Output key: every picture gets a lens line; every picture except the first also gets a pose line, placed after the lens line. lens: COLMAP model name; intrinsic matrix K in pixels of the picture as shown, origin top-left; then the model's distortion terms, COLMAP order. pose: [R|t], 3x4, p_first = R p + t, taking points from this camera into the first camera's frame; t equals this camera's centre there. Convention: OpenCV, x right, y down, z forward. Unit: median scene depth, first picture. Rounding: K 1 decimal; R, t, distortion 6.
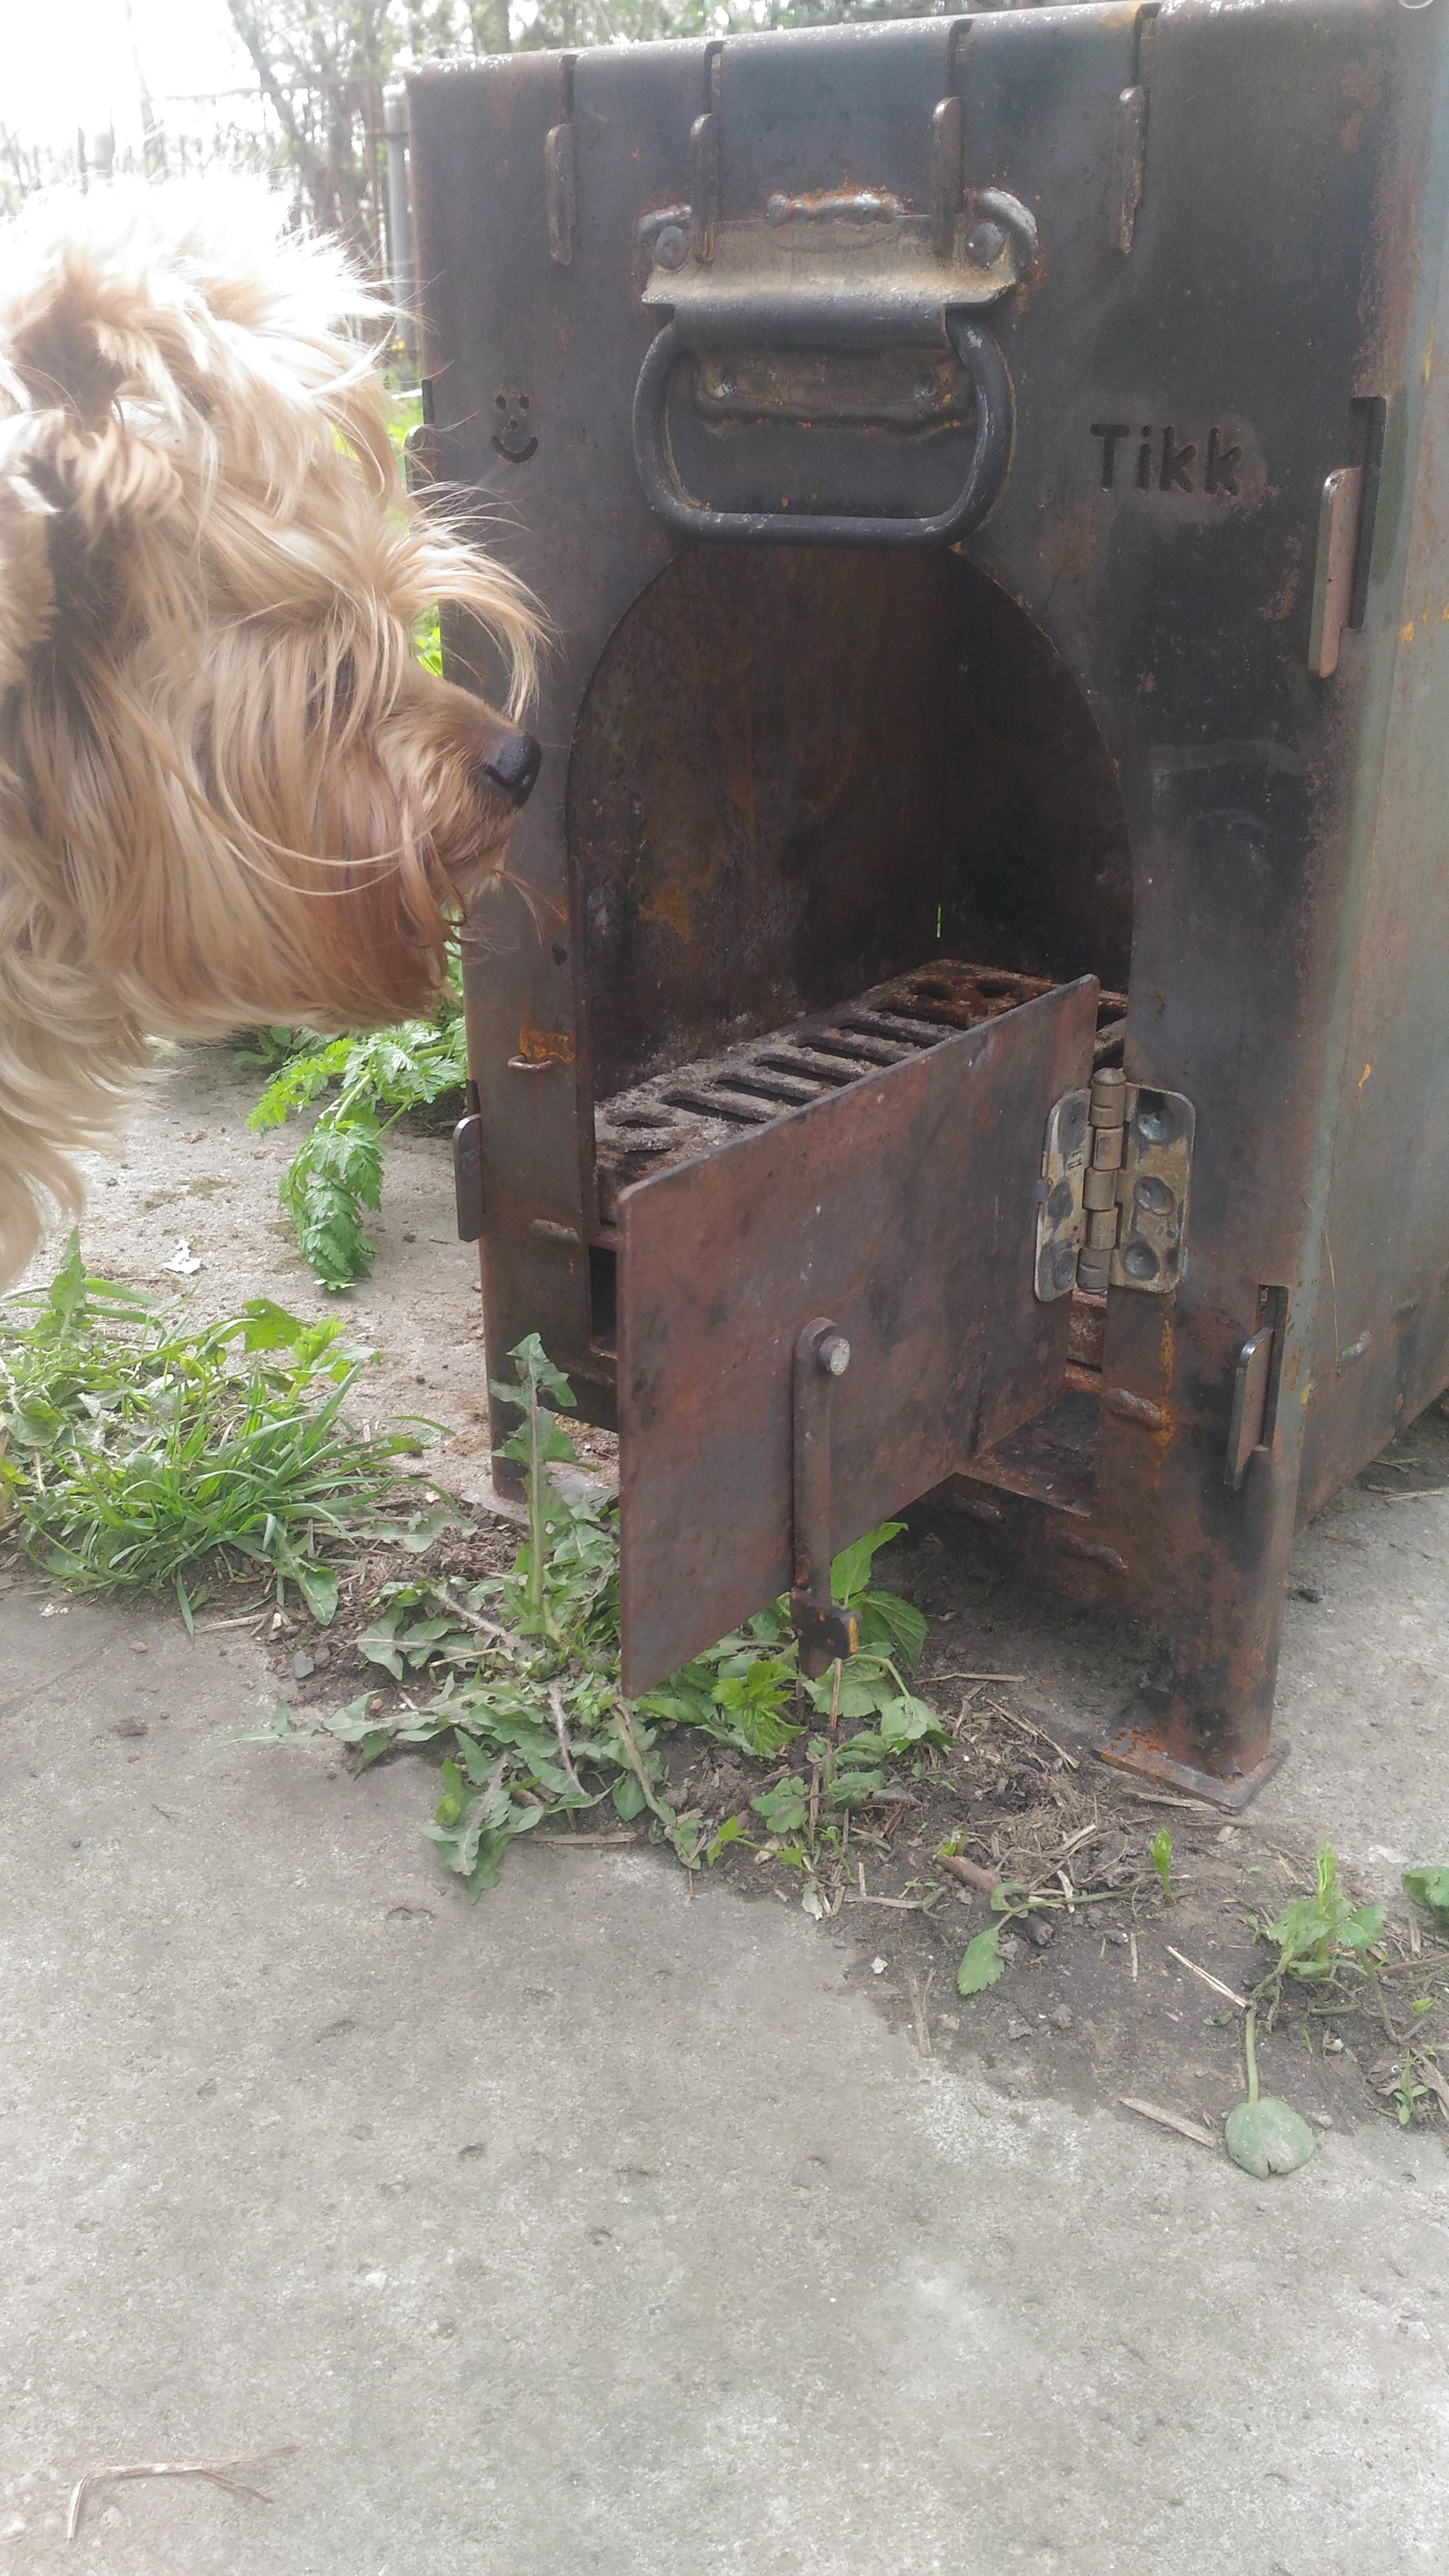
lens RADIAL K [[2080.2, 0, 766.3], [0, 2080.2, 1289.0], [0, 0, 1]] dist [0.114122, -0.238288]
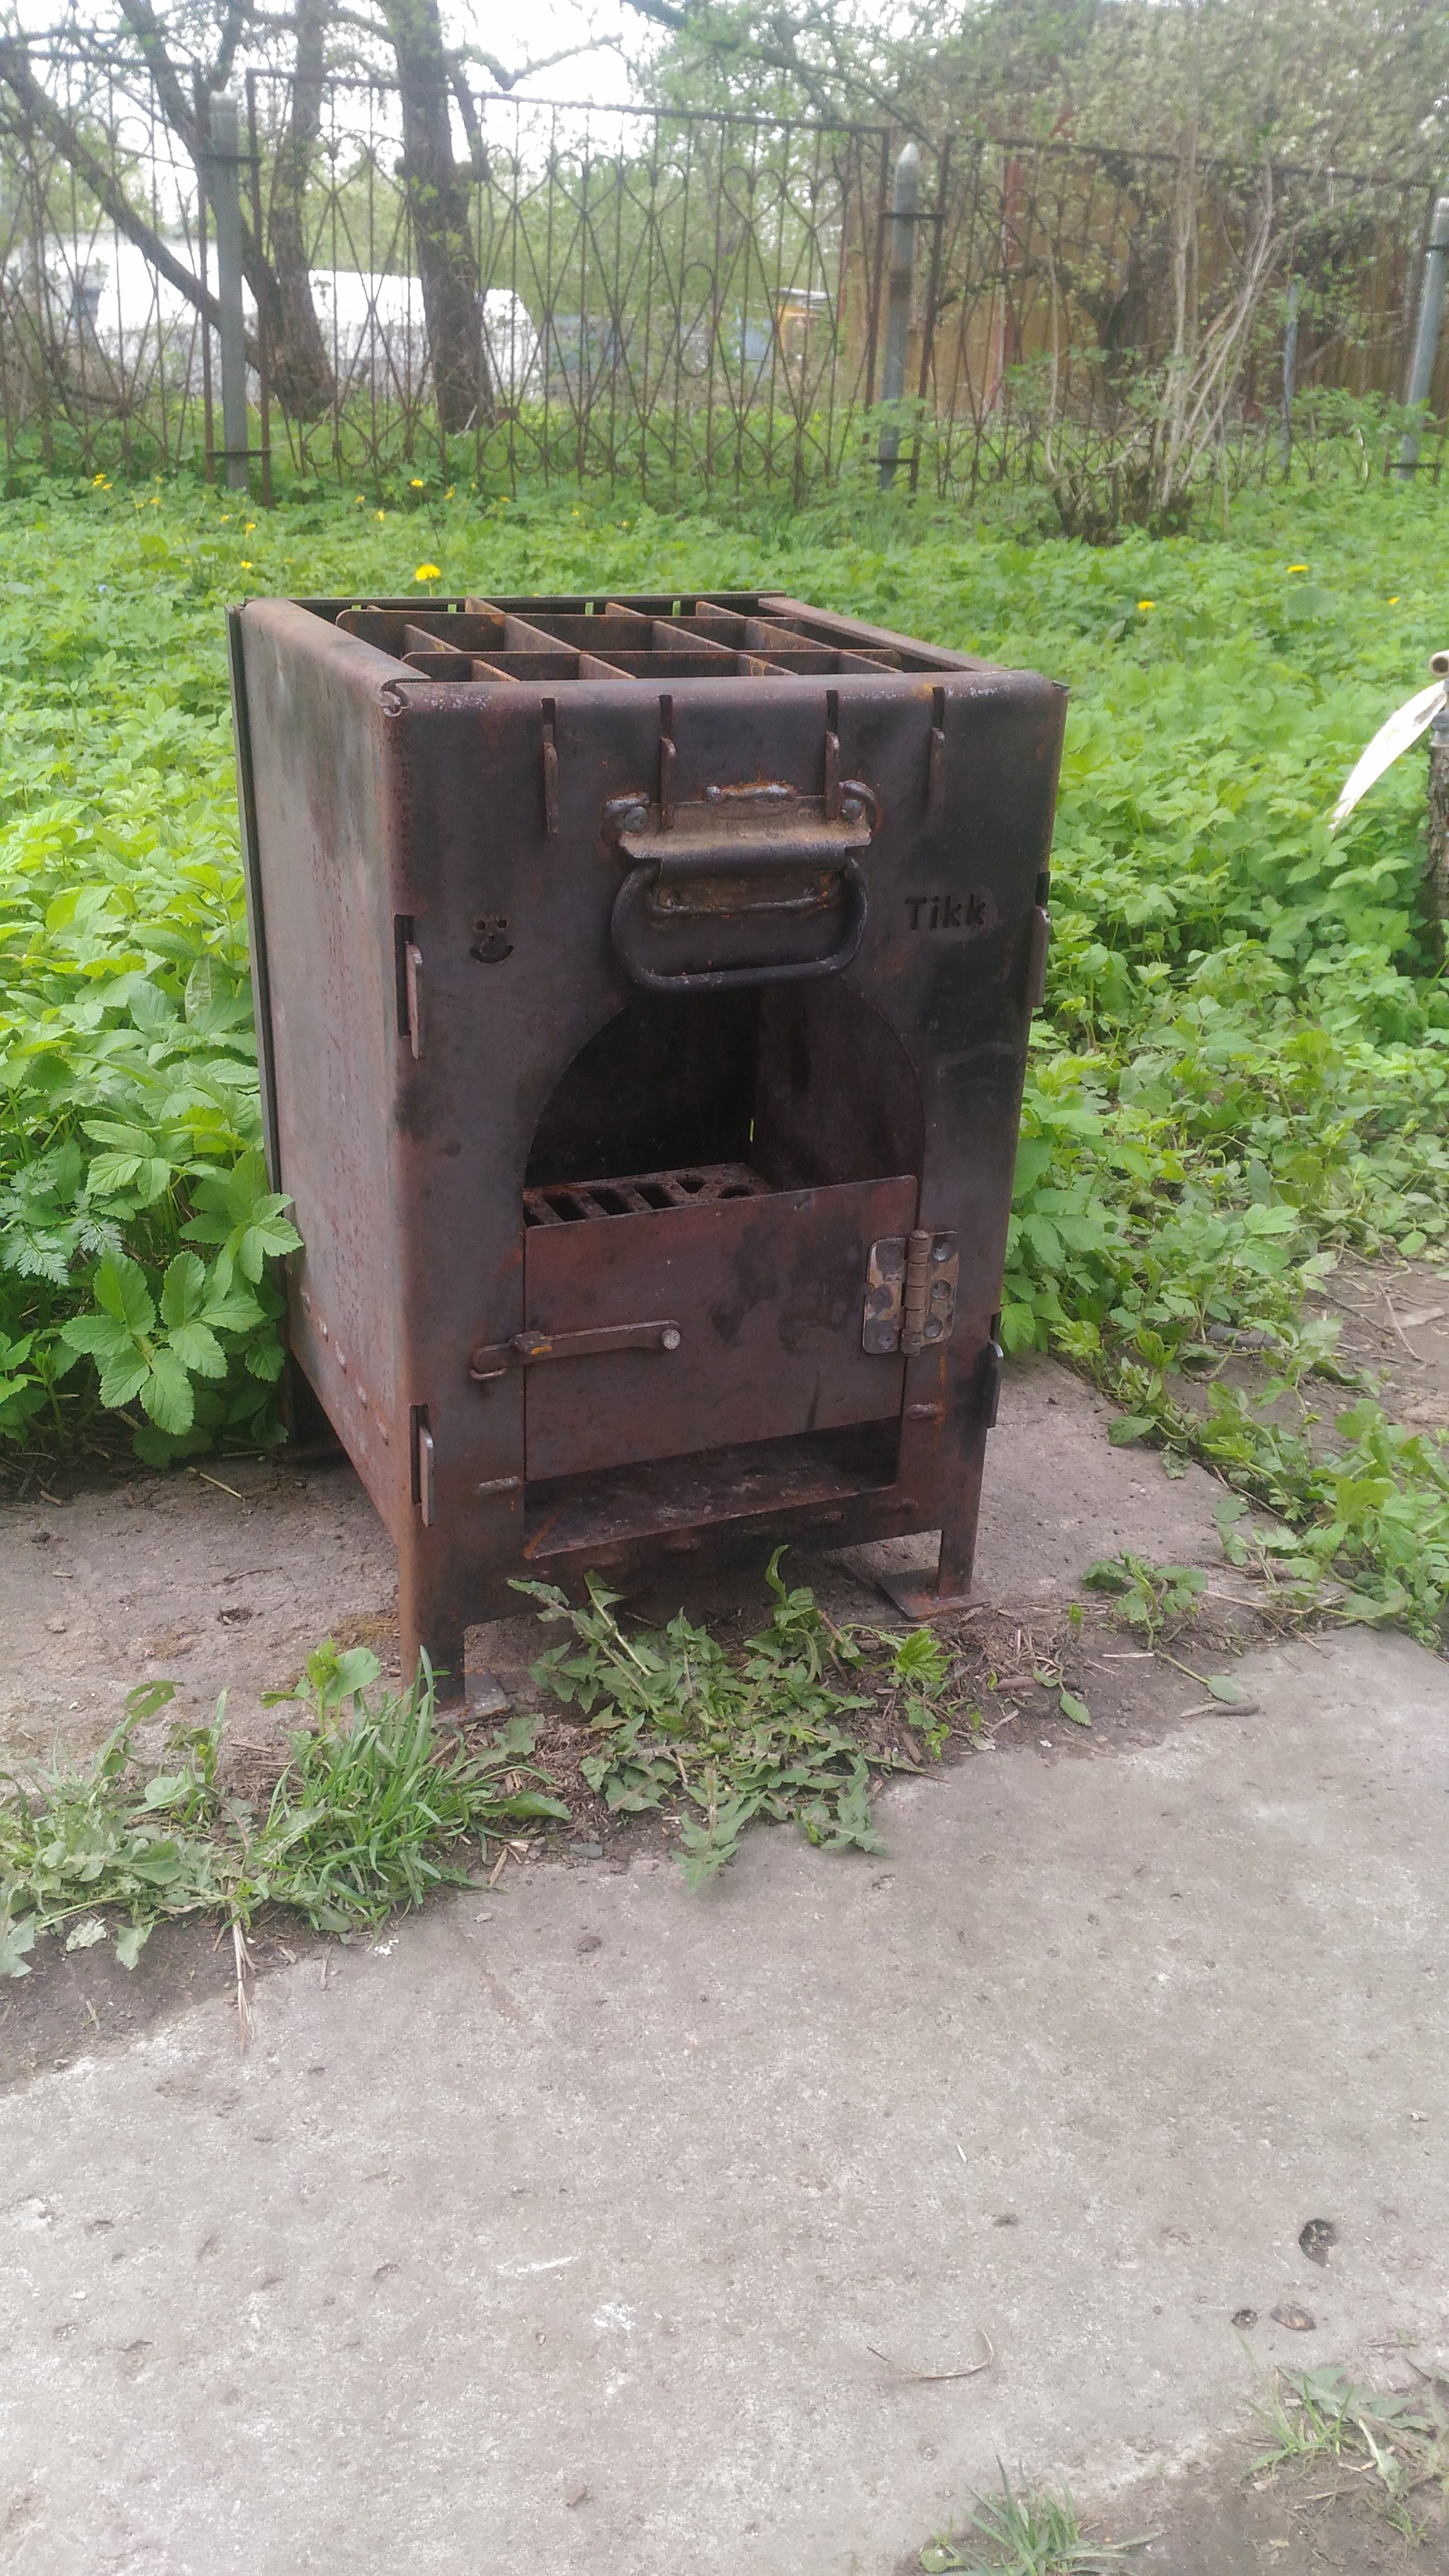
lens RADIAL K [[2102.5, 0, 724.5], [0, 2102.5, 1288.0], [0, 0, 1]] dist [0.134133, -0.001854]
pose [[0.504172, -0.334640, 0.796133, -1.383653], [0.320975, 0.928445, 0.186989, -0.458035], [-0.801739, 0.161264, 0.575507, 0.126774]]
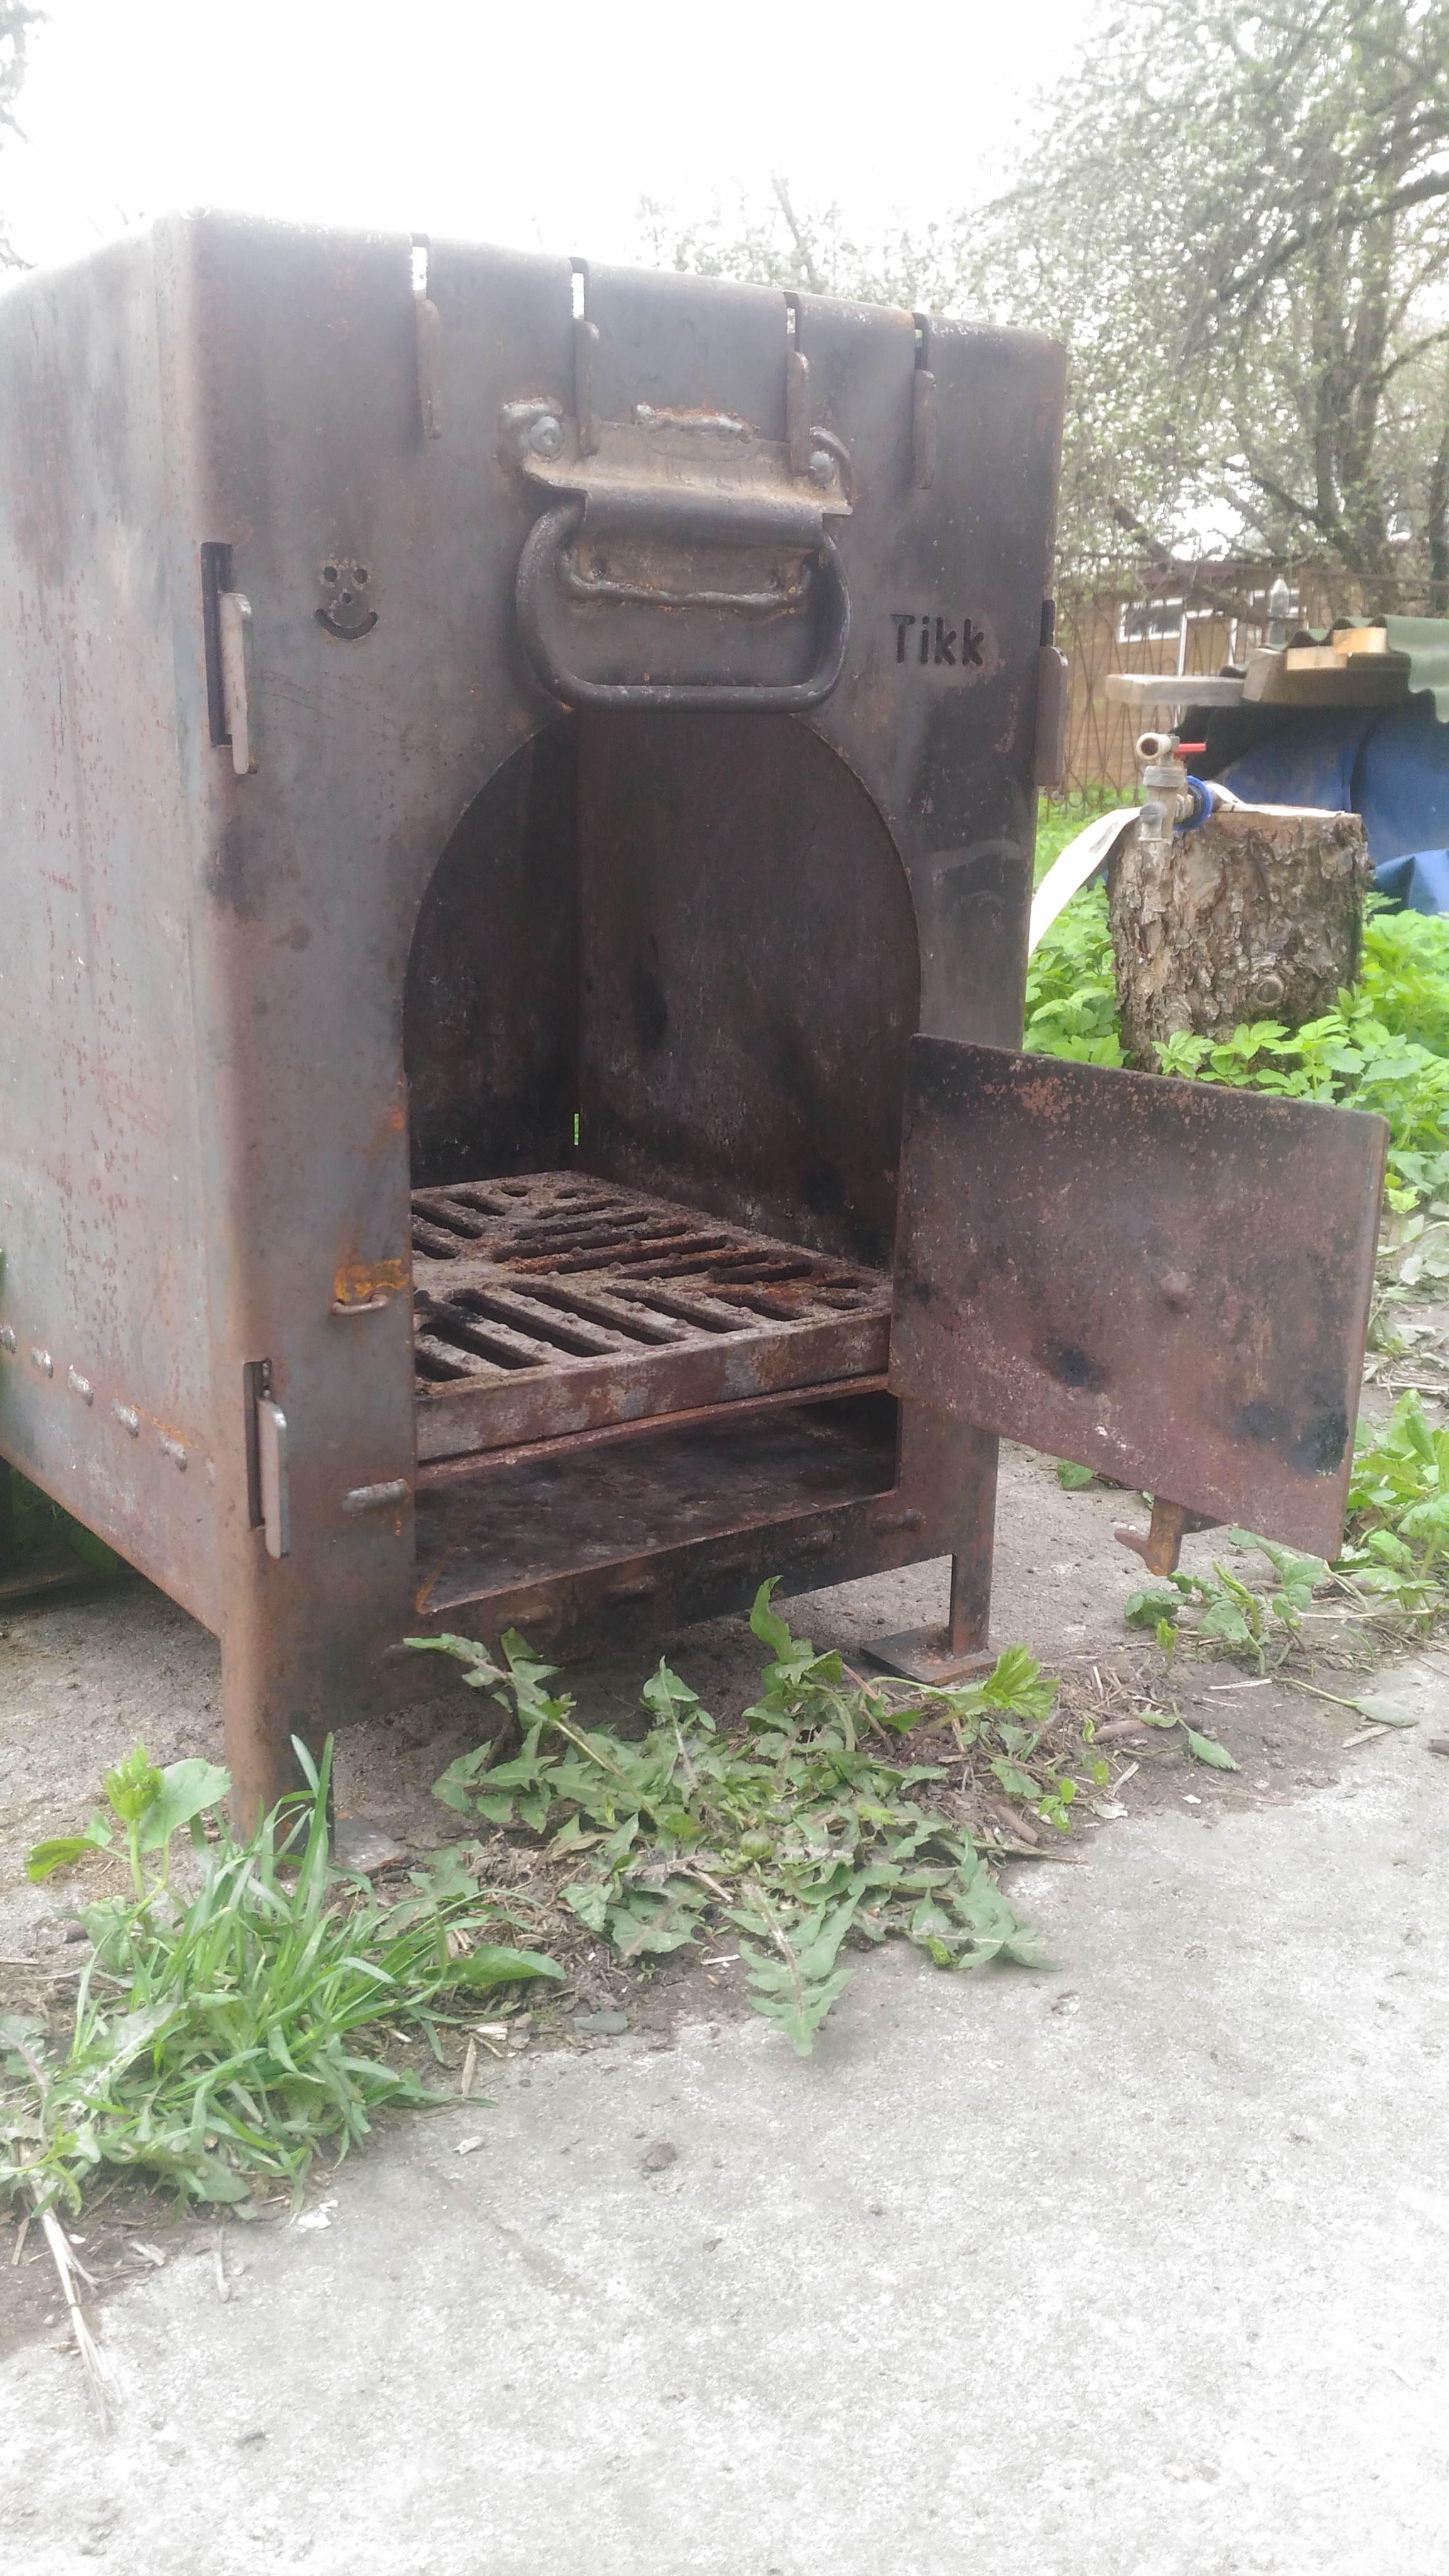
lens RADIAL K [[2121.7, 0, 724.5], [0, 2121.7, 1288.0], [0, 0, 1]] dist [0.116209, -0.151431]
pose [[0.302636, -0.231680, 0.924519, -1.128052], [0.378035, 0.919621, 0.106705, -0.193209], [-0.874929, 0.317208, 0.365893, 0.687574]]
